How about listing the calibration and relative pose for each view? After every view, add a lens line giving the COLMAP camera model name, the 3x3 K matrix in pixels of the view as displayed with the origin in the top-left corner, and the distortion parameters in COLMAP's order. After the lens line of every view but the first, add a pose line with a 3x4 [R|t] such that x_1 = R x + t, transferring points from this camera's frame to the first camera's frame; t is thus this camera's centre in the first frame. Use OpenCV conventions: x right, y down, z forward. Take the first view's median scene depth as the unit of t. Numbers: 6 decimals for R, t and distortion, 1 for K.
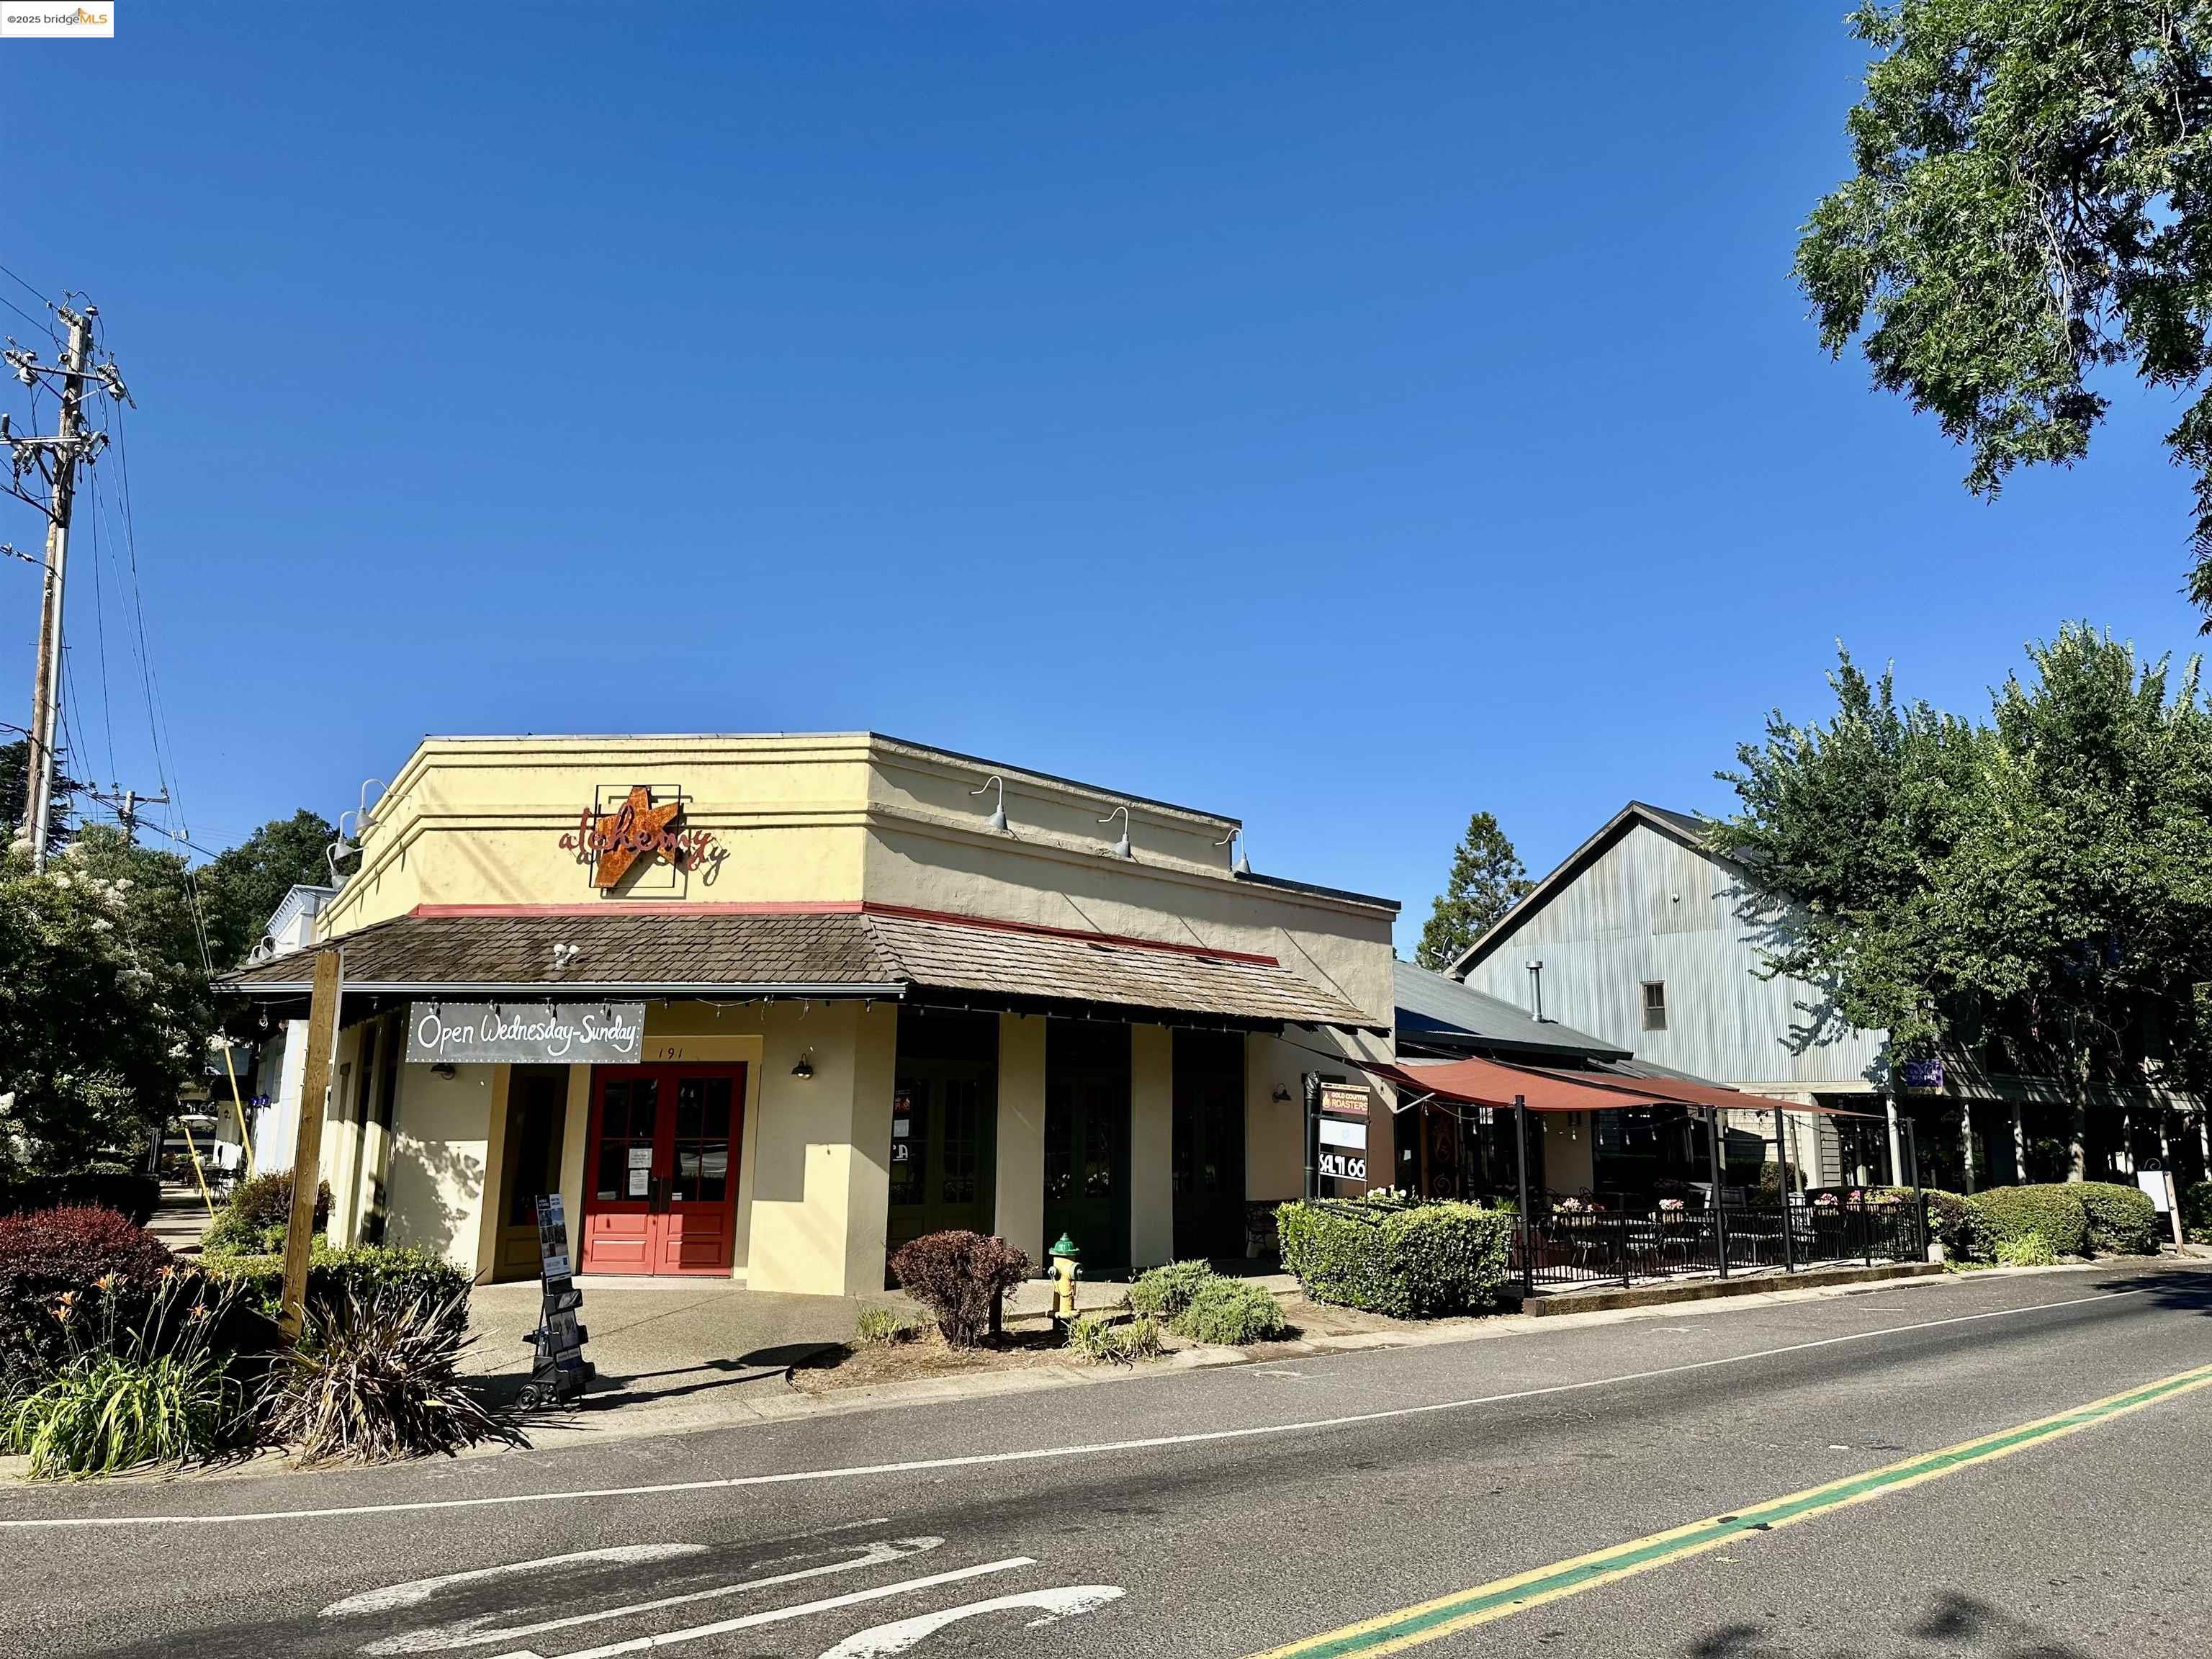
lens RADIAL K [[1614.8, 0, 1129.7], [0, 1614.8, 818.3], [0, 0, 1]] dist [0.031424, -0.047993]
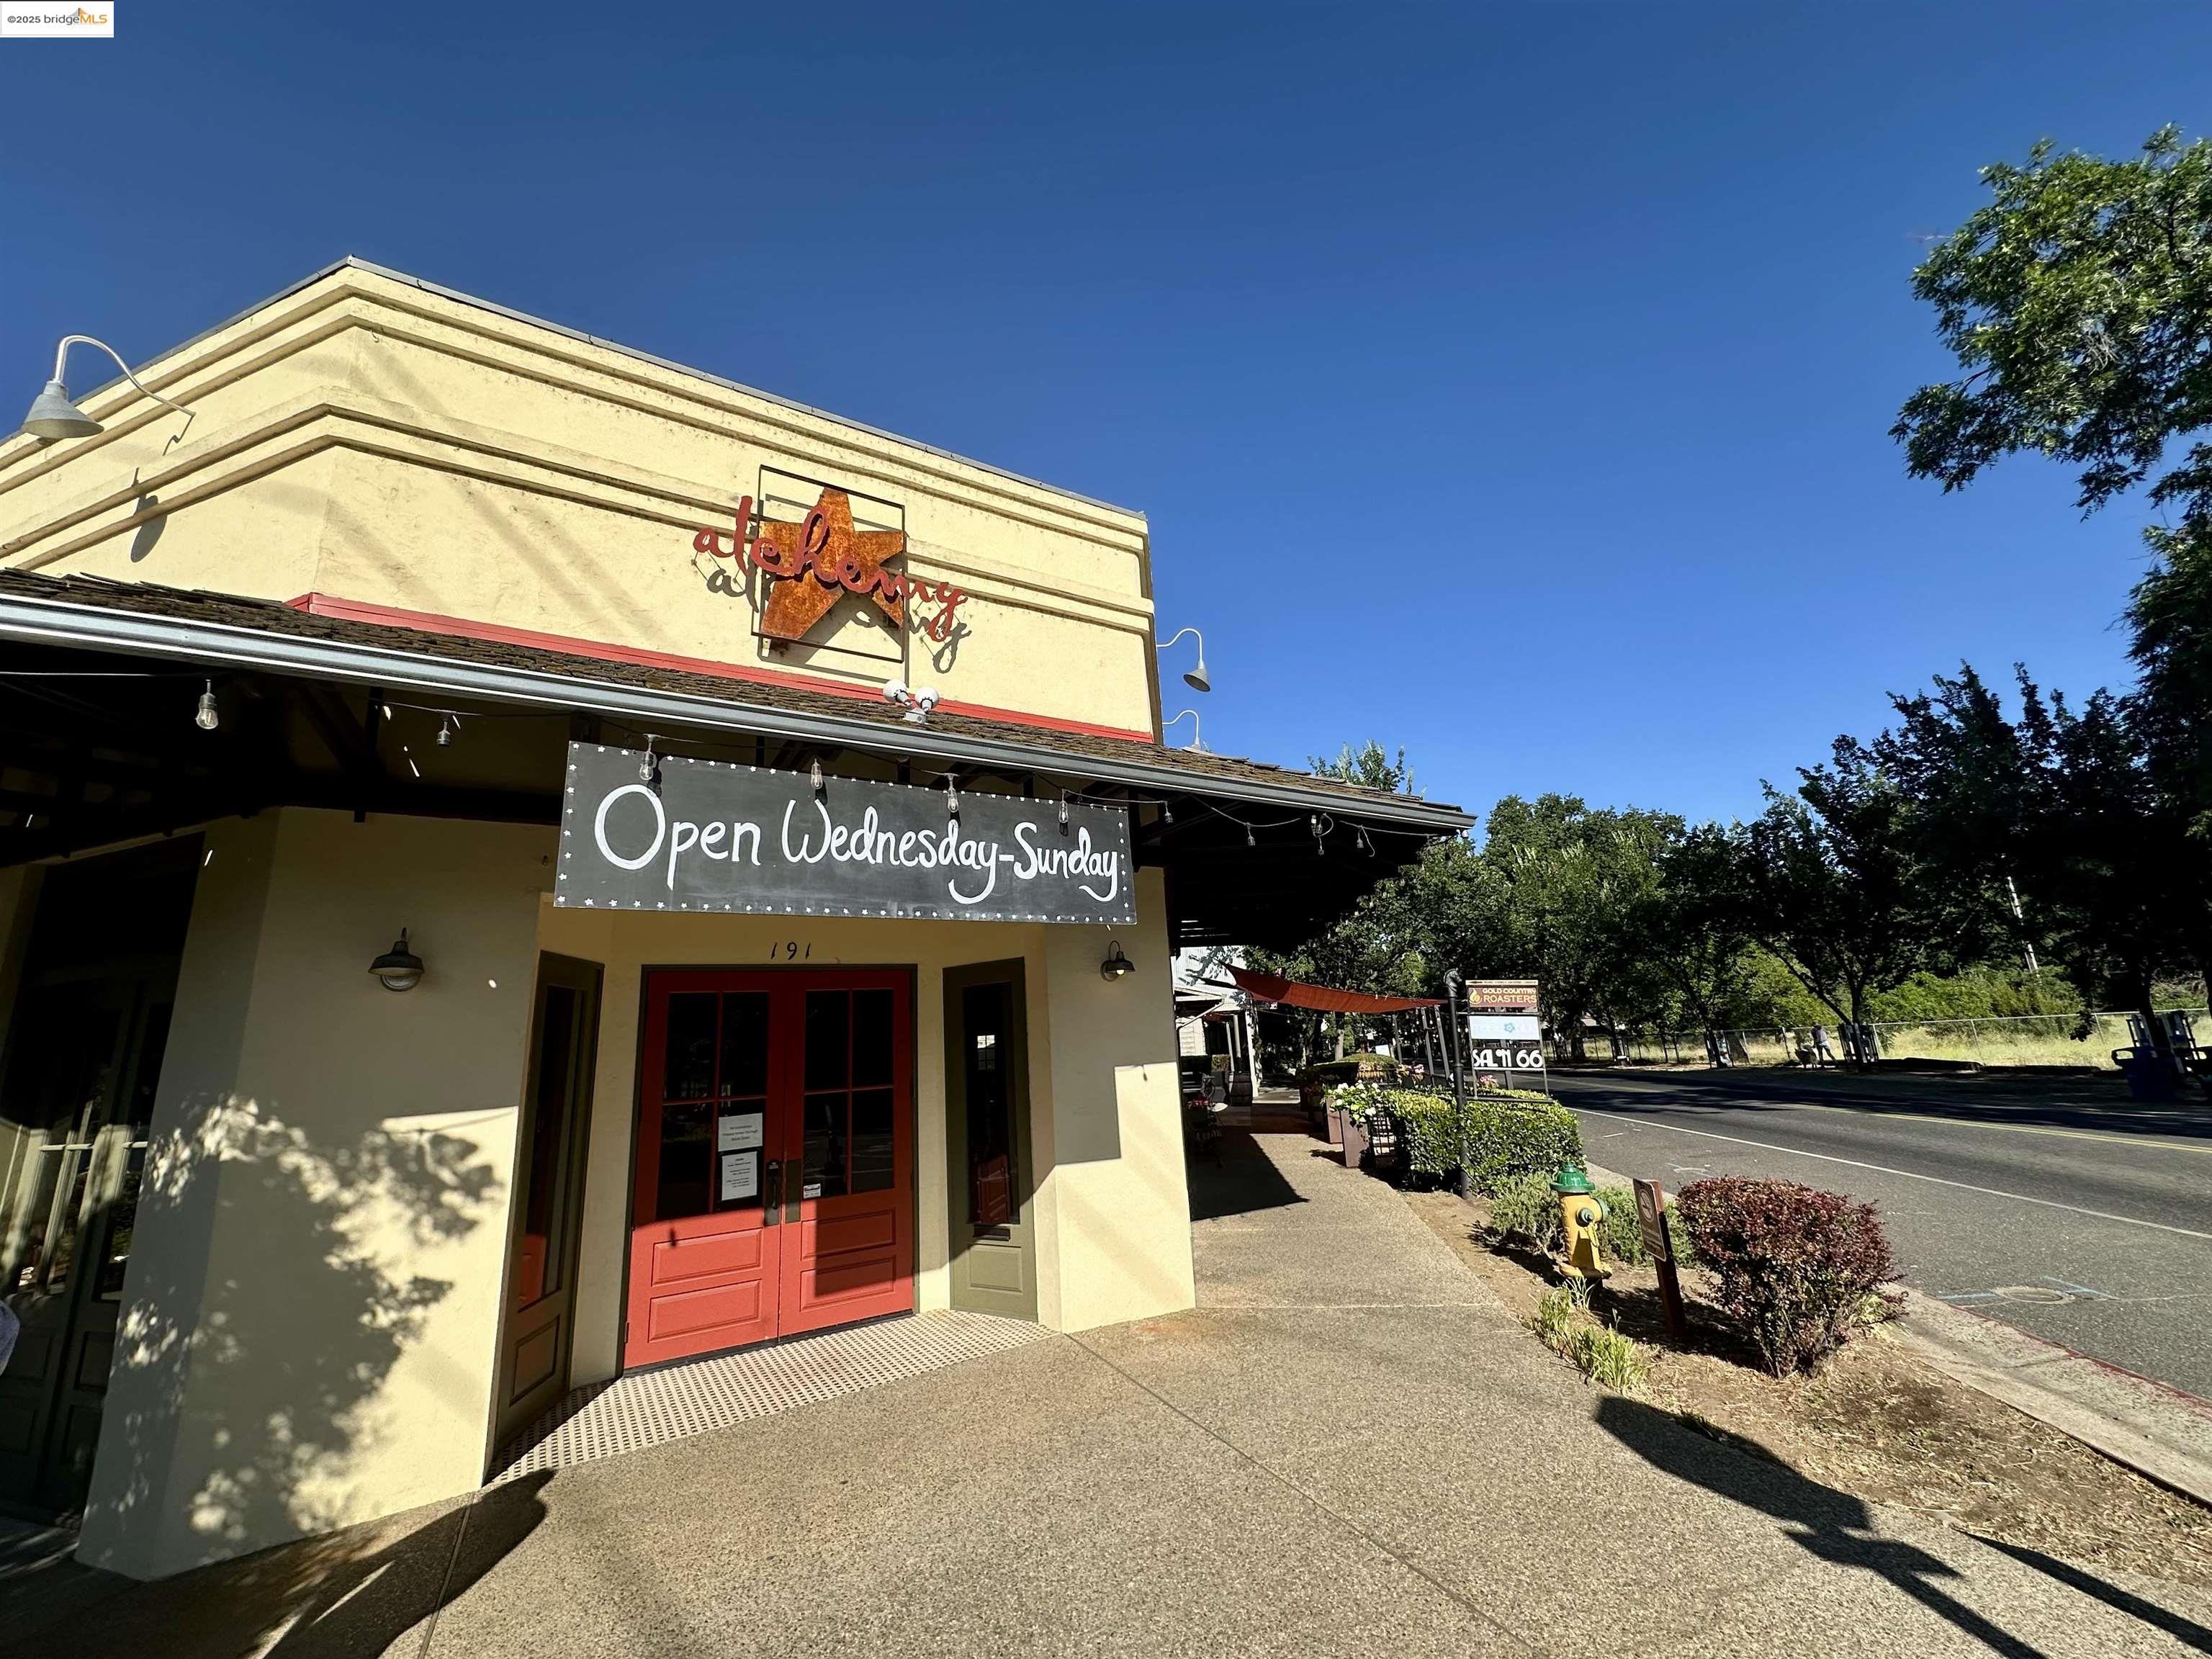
lens RADIAL K [[901.1, 0, 1117.1], [0, 901.1, 839.8], [0, 0, 1]] dist [0.003364, -0.000121]
pose [[0.790987, 0.089288, 0.605283, -0.405500], [-0.068094, 0.995995, -0.057938, 0.120270], [-0.608032, 0.004612, 0.793899, 0.661959]]
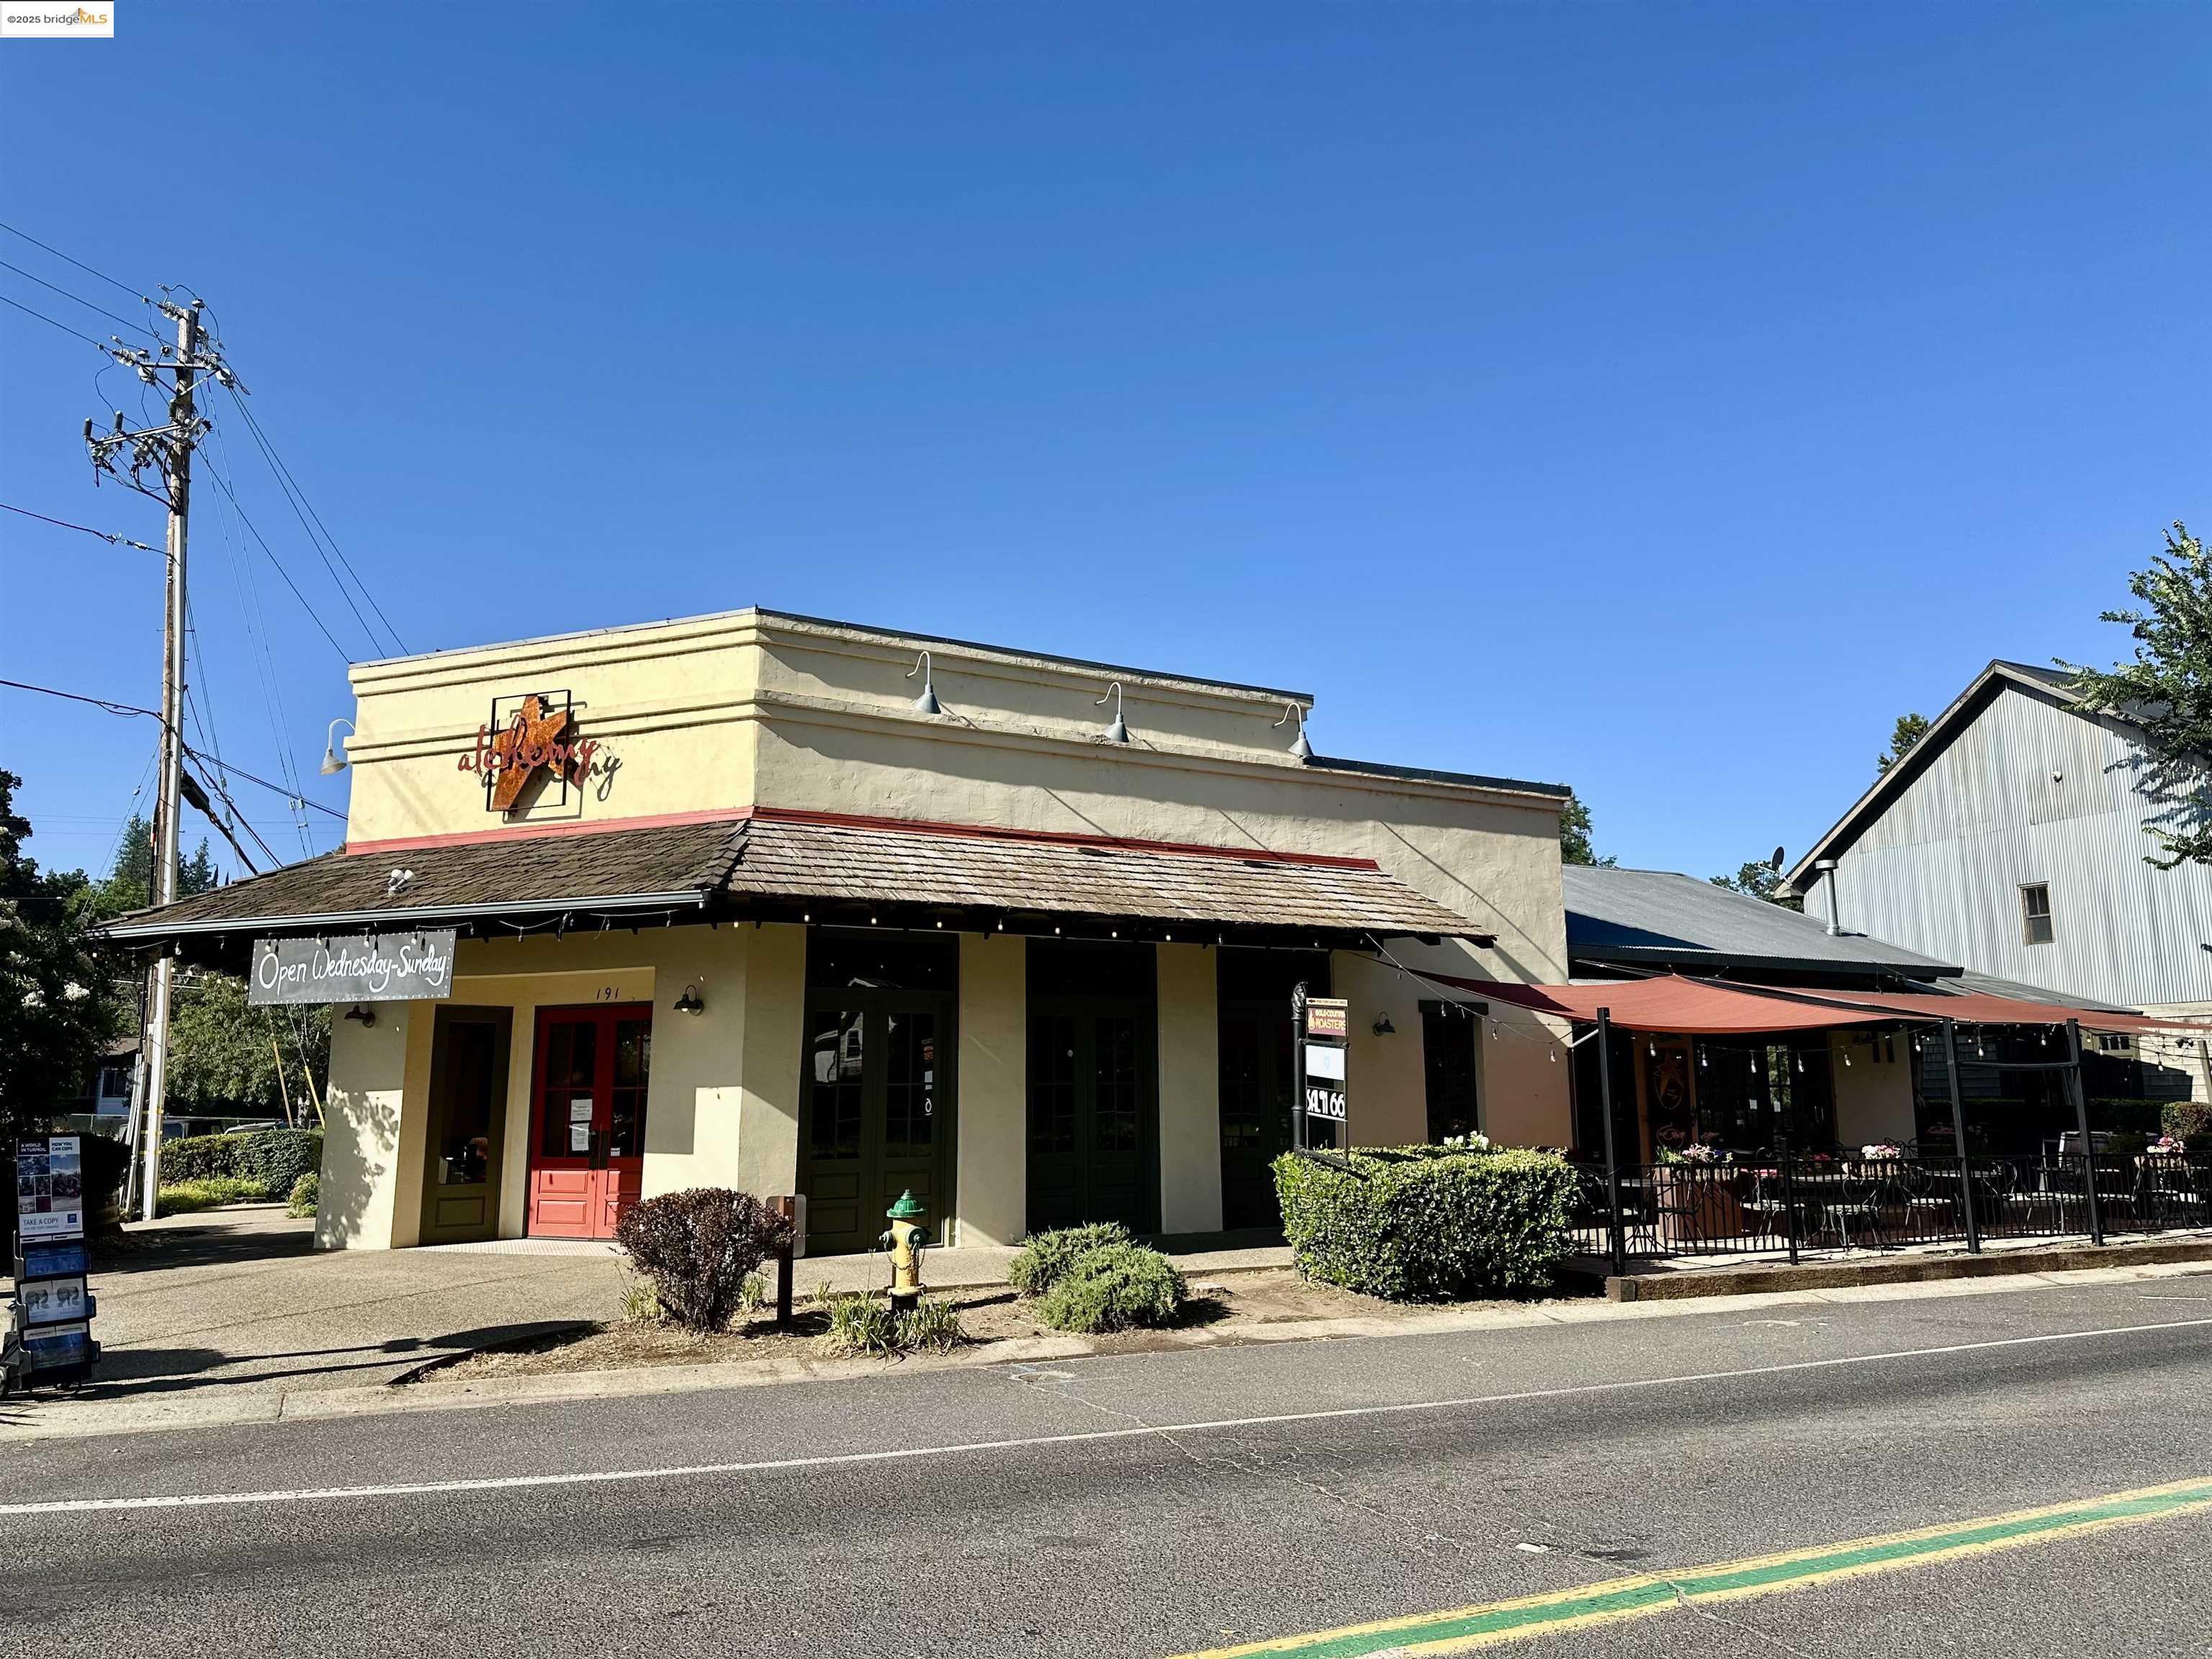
lens RADIAL K [[1614.8, 0, 1096.3], [0, 1614.8, 834.3], [0, 0, 1]] dist [0.031424, -0.047993]
pose [[0.956065, -0.063896, -0.286108, 0.243832], [0.072368, 0.997195, 0.019123, 0.061068], [0.284084, -0.038988, 0.958006, 0.223352]]
